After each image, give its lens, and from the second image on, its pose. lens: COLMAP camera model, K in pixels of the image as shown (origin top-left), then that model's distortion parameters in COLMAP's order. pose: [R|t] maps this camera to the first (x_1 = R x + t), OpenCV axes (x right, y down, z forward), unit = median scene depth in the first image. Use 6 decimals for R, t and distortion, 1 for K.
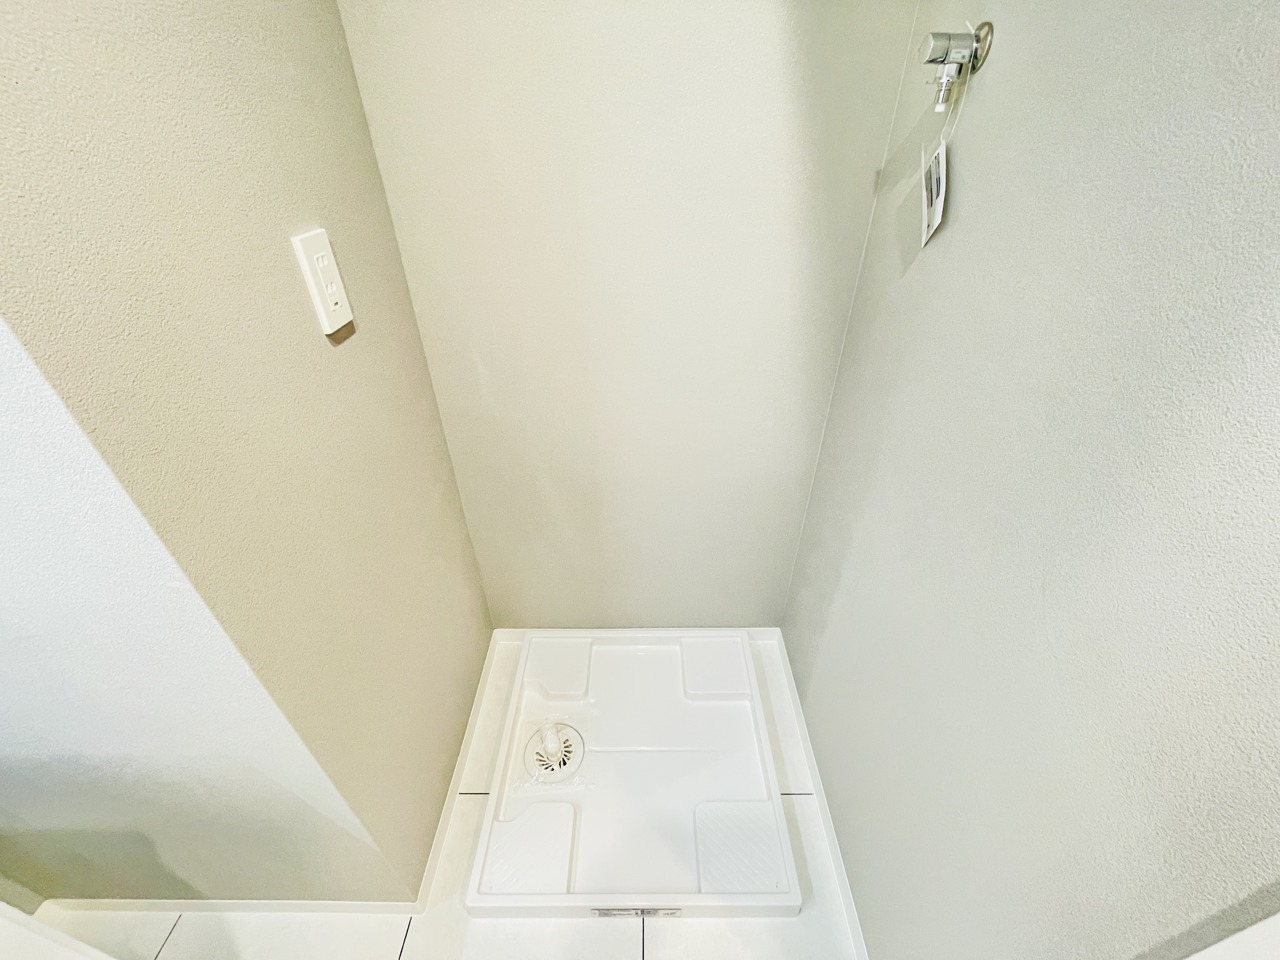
lens RADIAL K [[519.3, 0, 639.3], [0, 519.3, 479.7], [0, 0, 1]] dist [-0.002421, -0.000030]
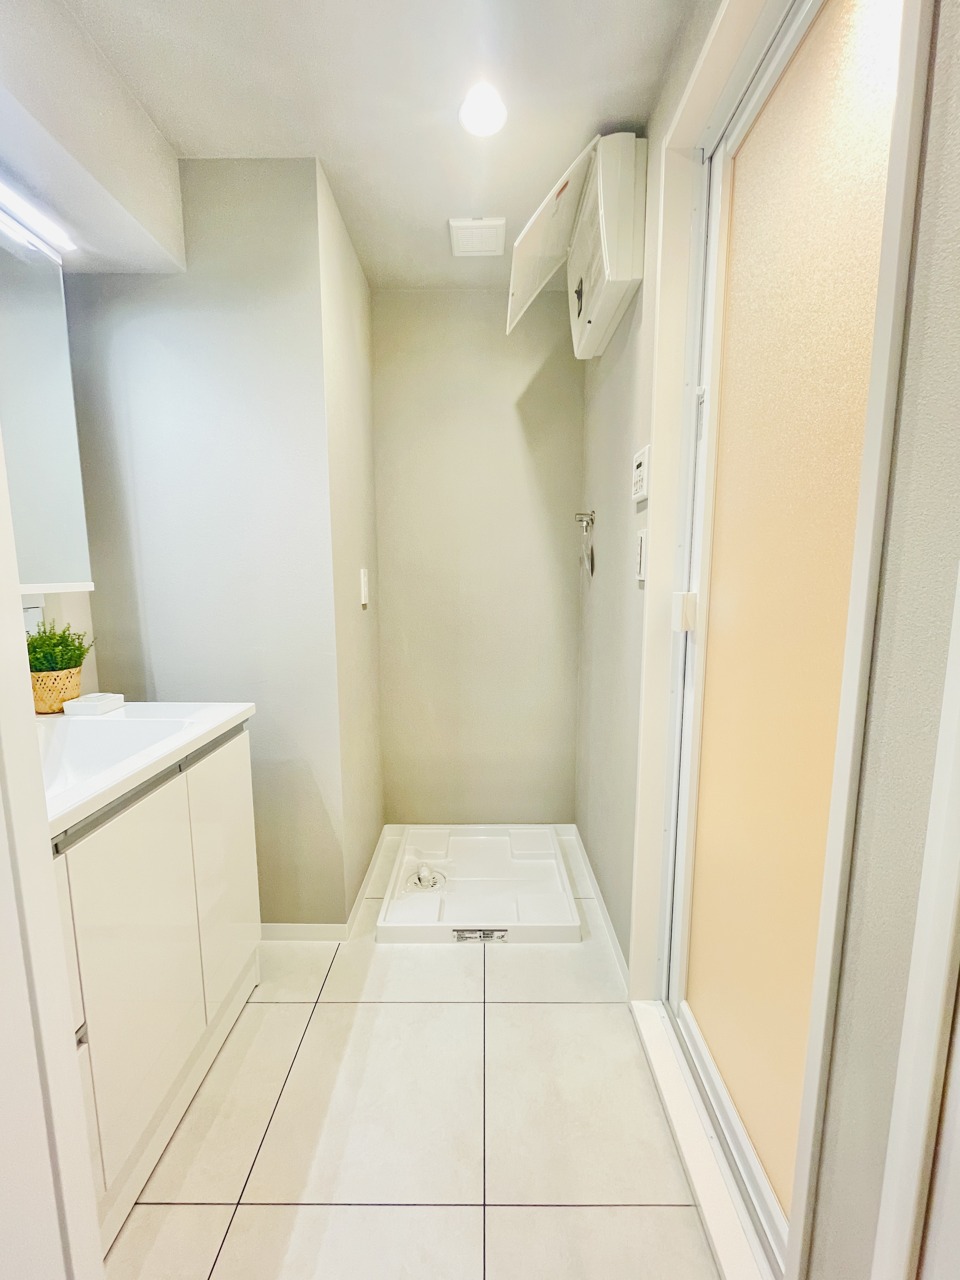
lens RADIAL K [[519.3, 0, 481.3], [0, 519.3, 640.9], [0, 0, 1]] dist [-0.002421, -0.000030]
pose [[0.999993, 0.003010, 0.002097, -0.006098], [-0.001727, 0.890554, -0.454874, 0.547784], [-0.003236, 0.454867, 0.890553, -0.632554]]
